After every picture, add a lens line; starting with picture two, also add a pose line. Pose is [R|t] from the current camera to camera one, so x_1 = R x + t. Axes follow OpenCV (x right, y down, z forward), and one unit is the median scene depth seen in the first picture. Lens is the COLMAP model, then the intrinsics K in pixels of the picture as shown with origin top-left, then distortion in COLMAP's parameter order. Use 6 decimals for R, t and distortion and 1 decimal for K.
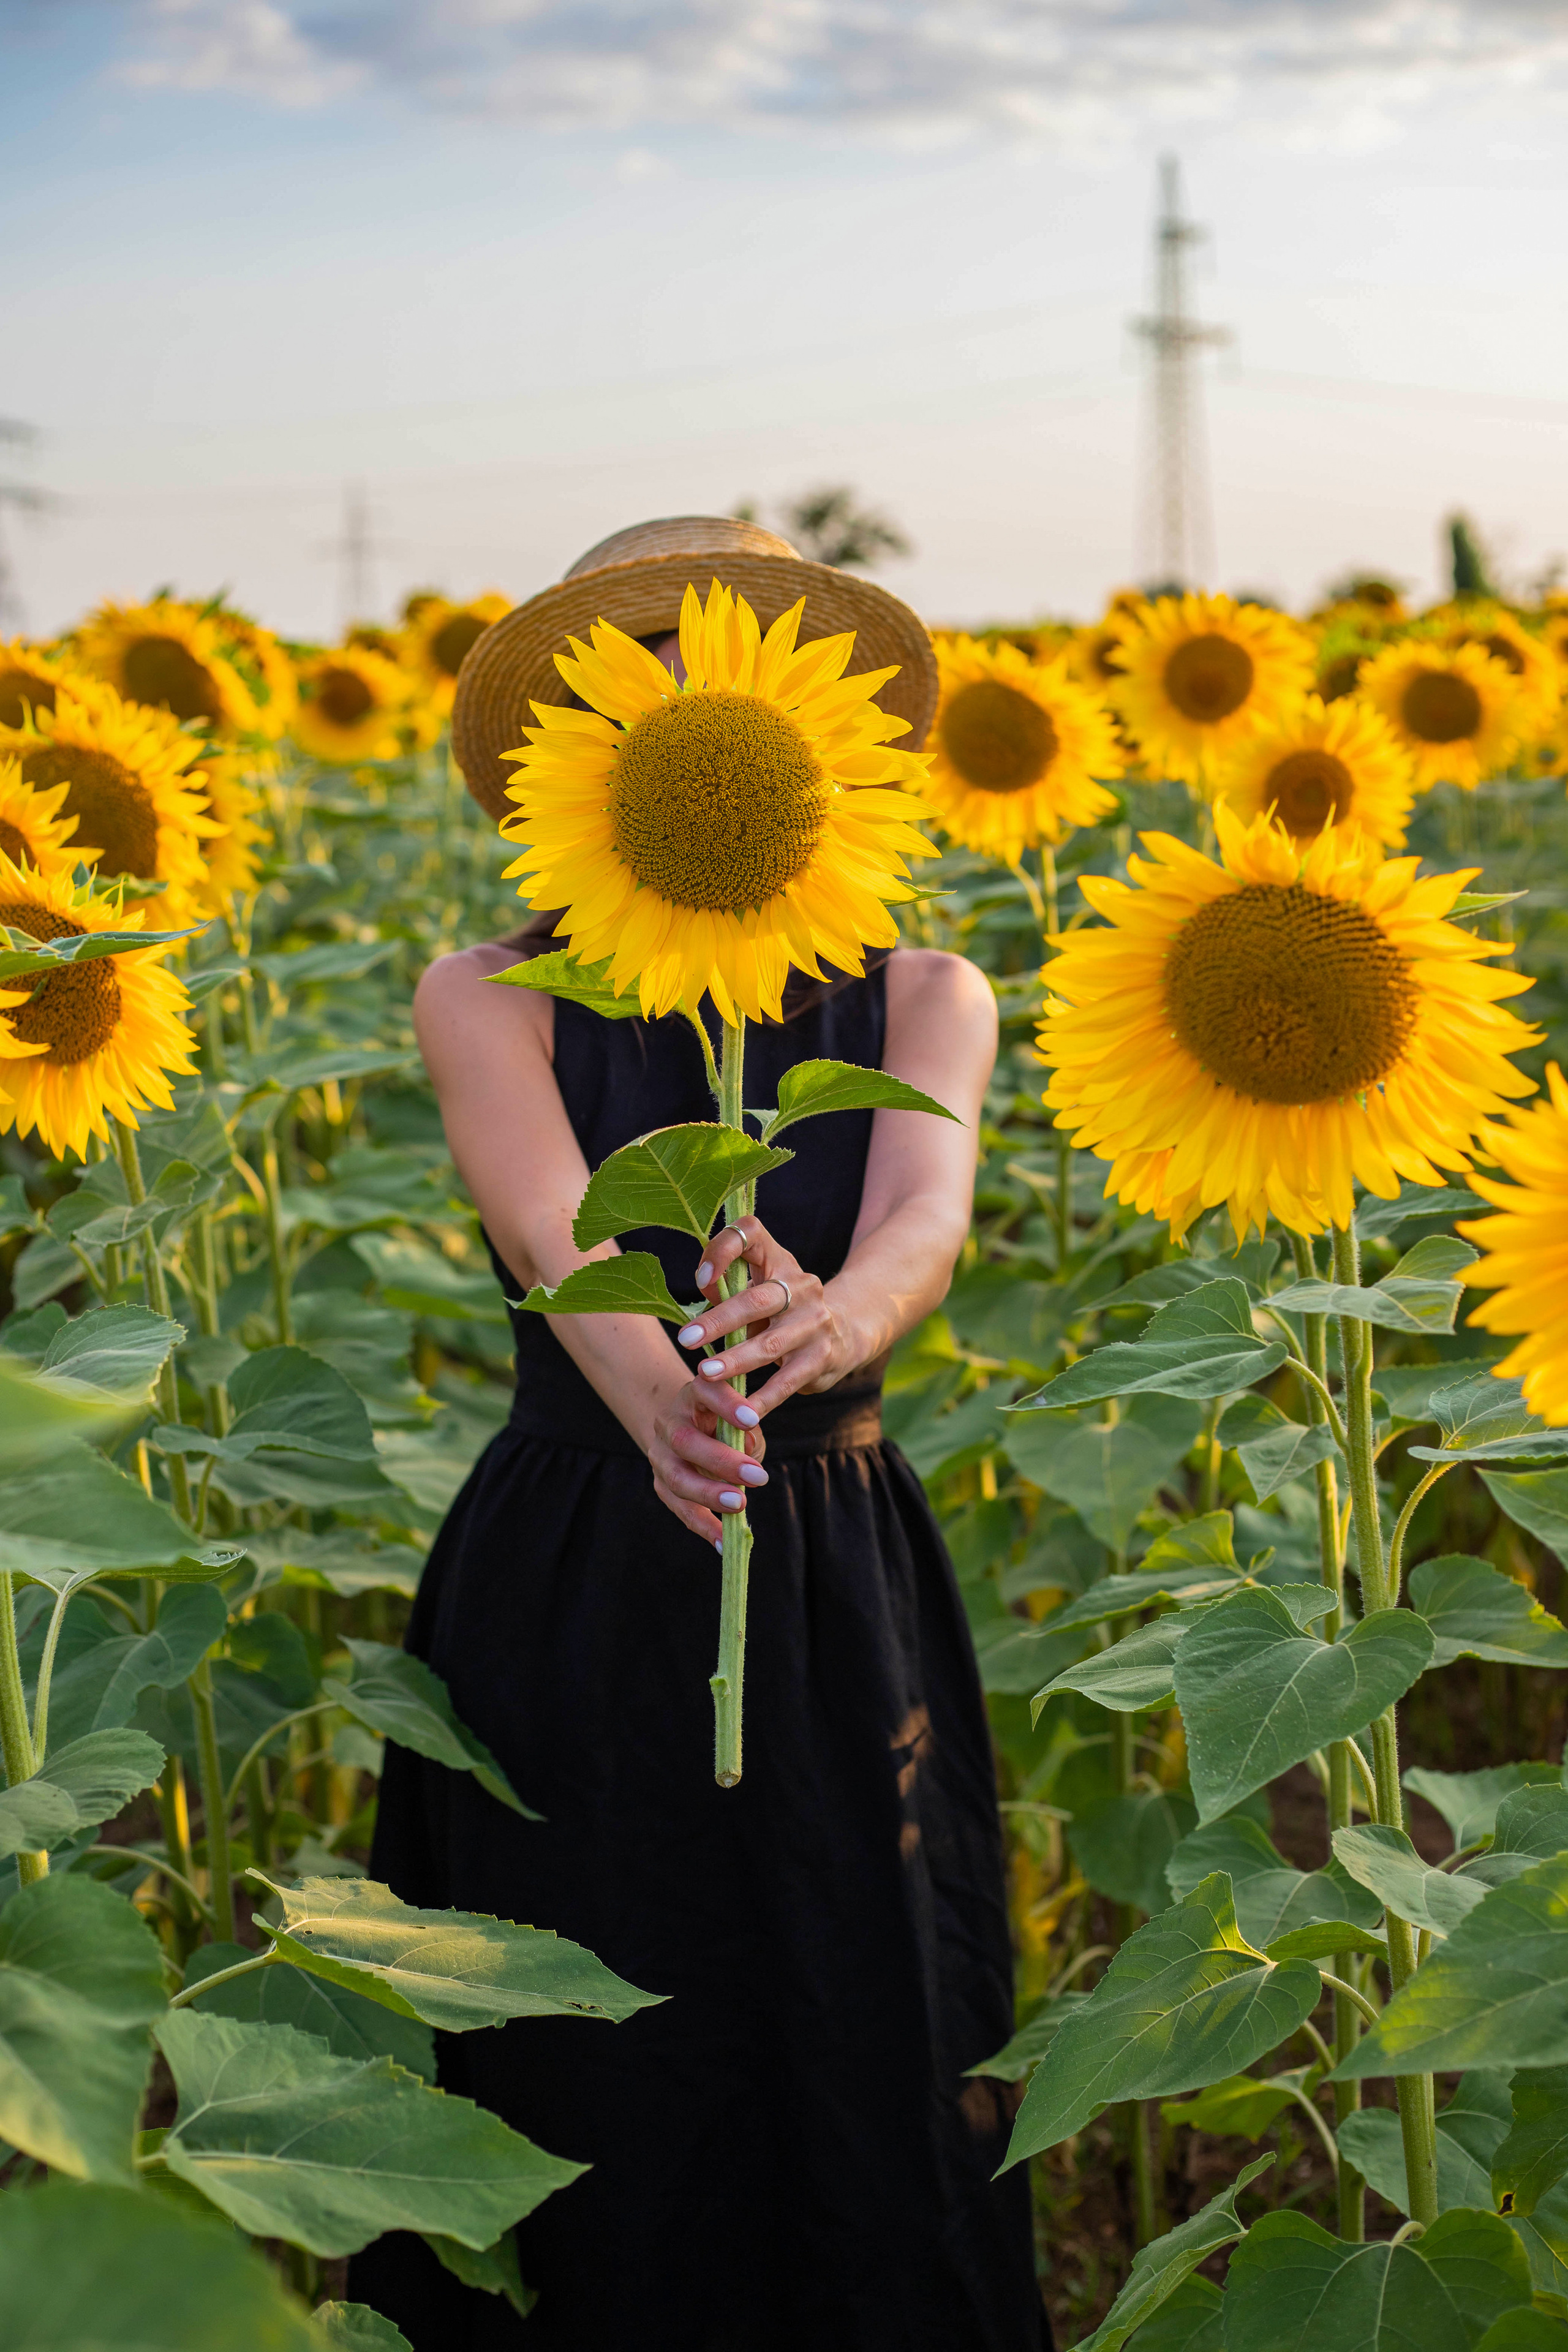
lens RADIAL K [[3562.7, 0, 682.7], [0, 3562.7, 1245.6], [0, 0, 1]] dist [-0.125647, 0.000000]
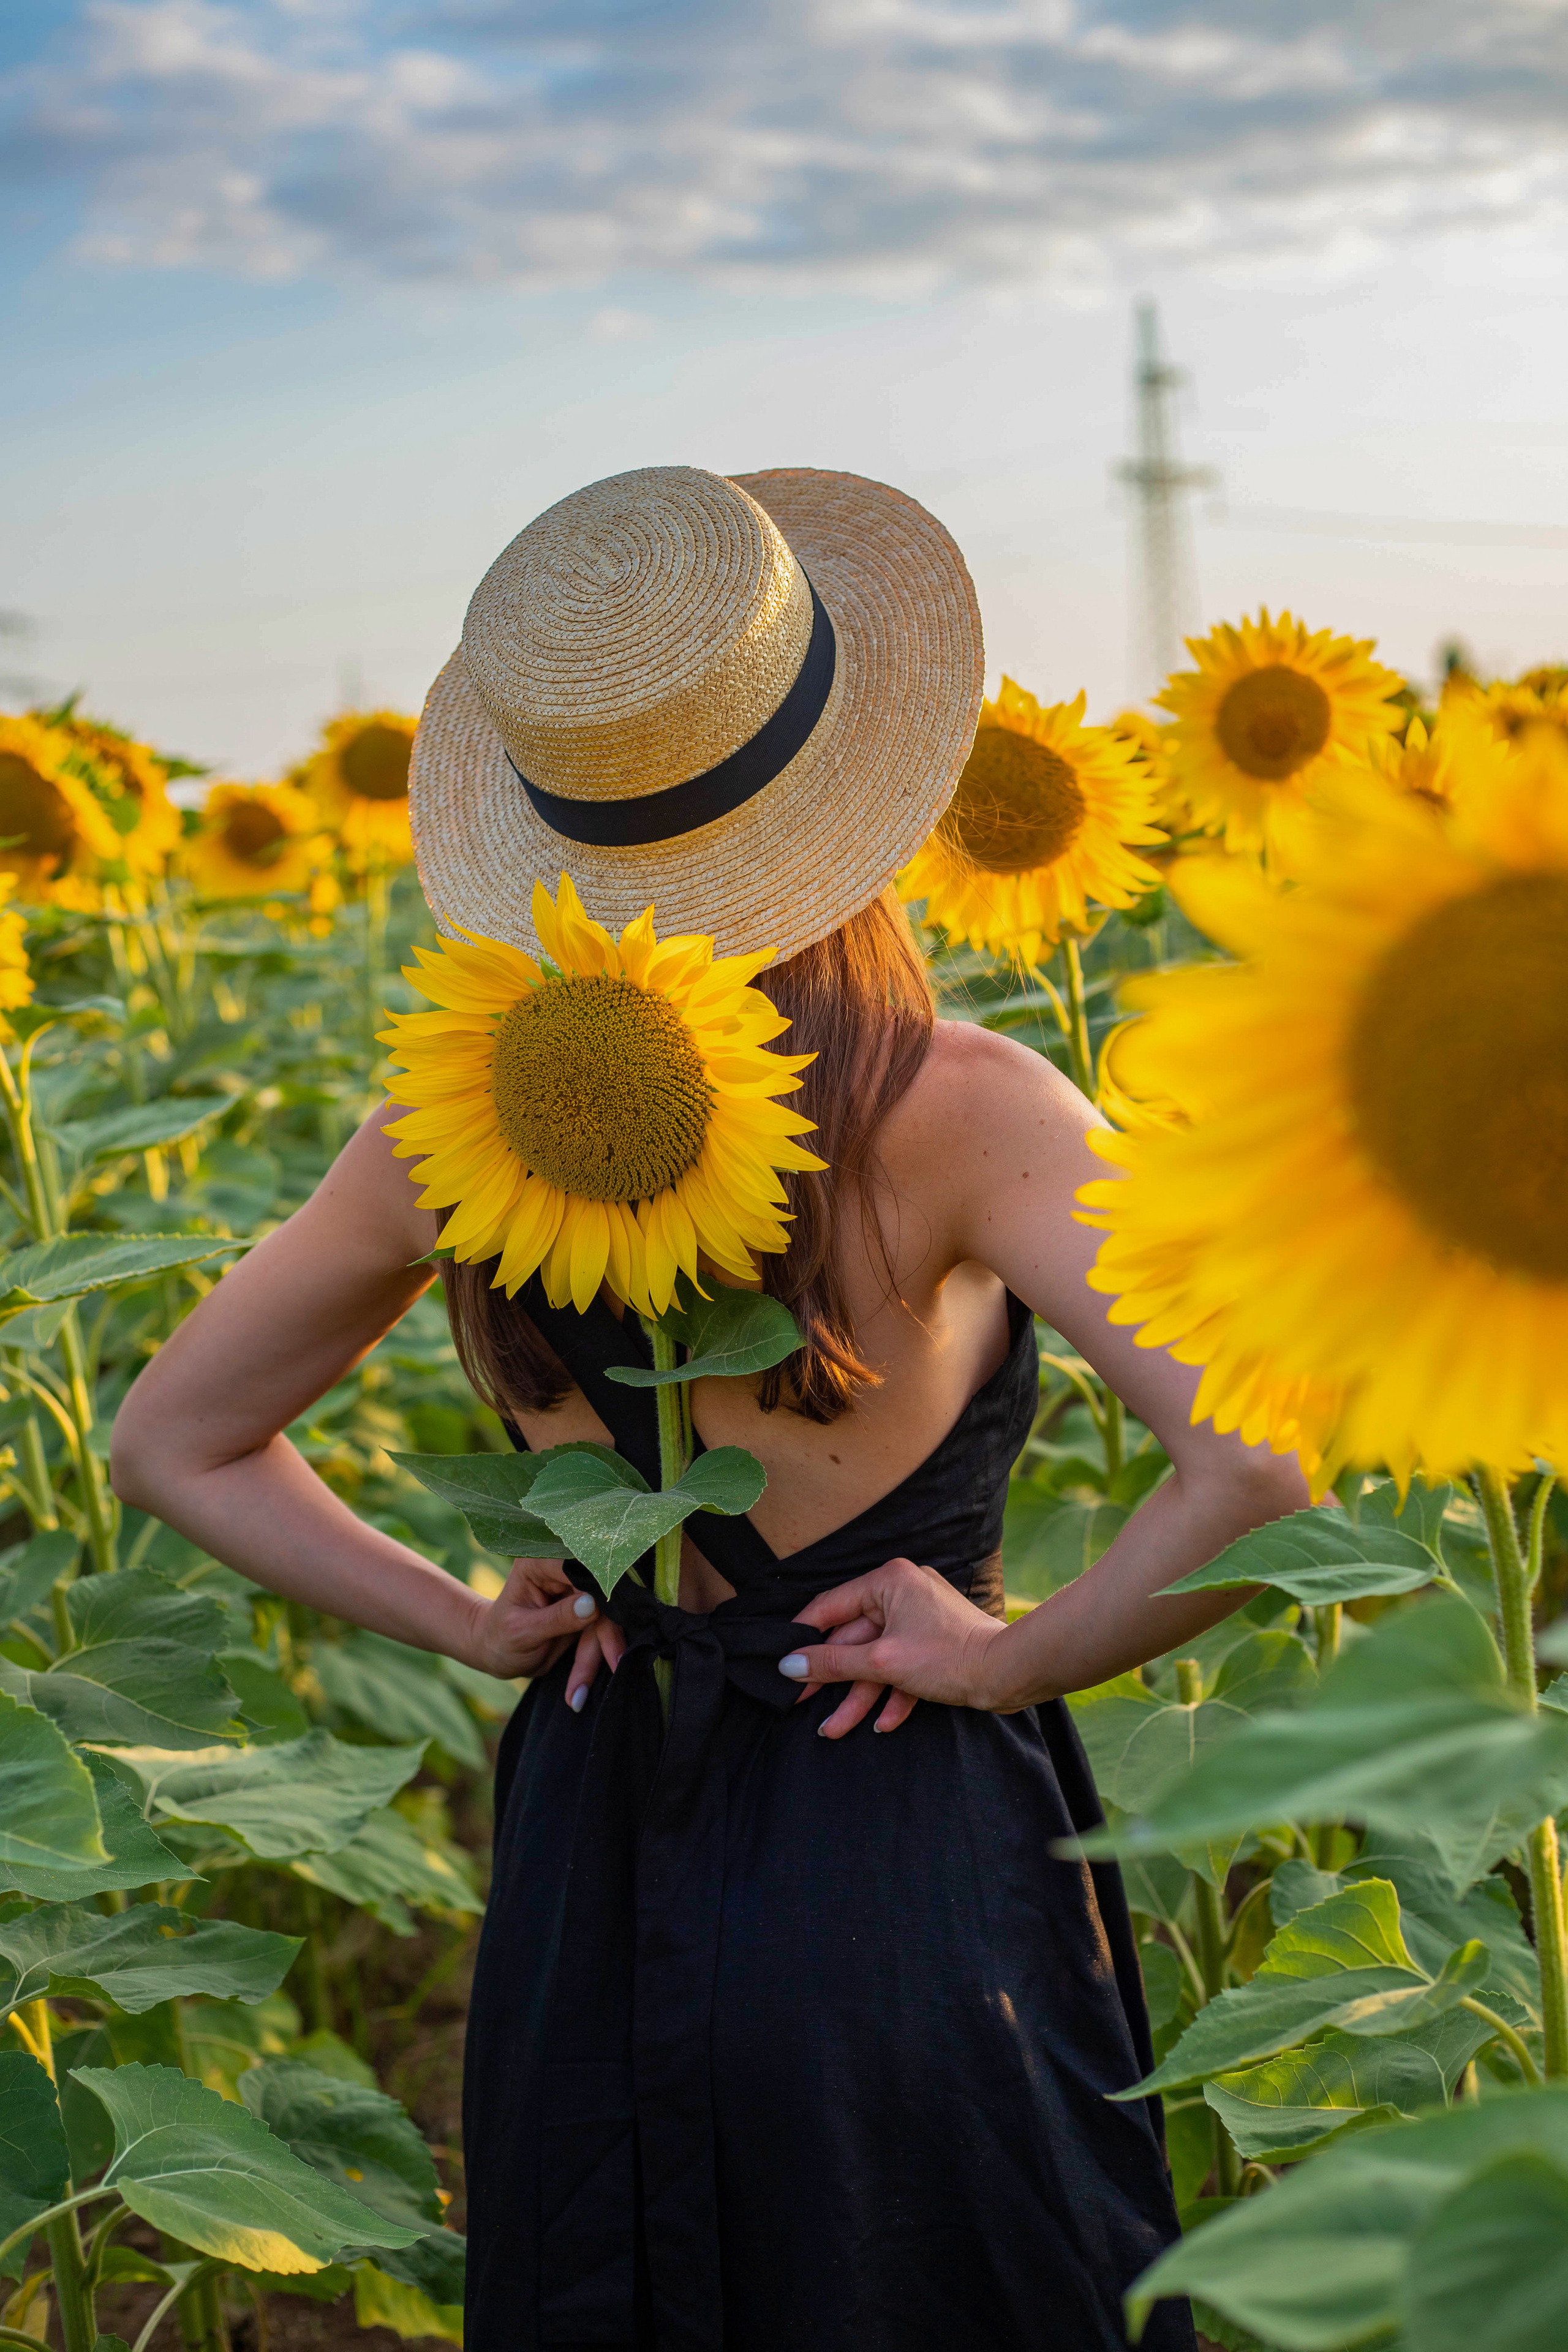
lens RADIAL K [[3562.7, 0, 751.3], [0, 3562.7, 1252.1], [0, 0, 1]] dist [-0.125647, 0.000000]
pose [[0.999105, -0.039726, 0.014550, 0.015621], [0.040330, 0.998221, -0.043903, -0.011166], [-0.012780, 0.044451, 0.998930, 0.193393]]
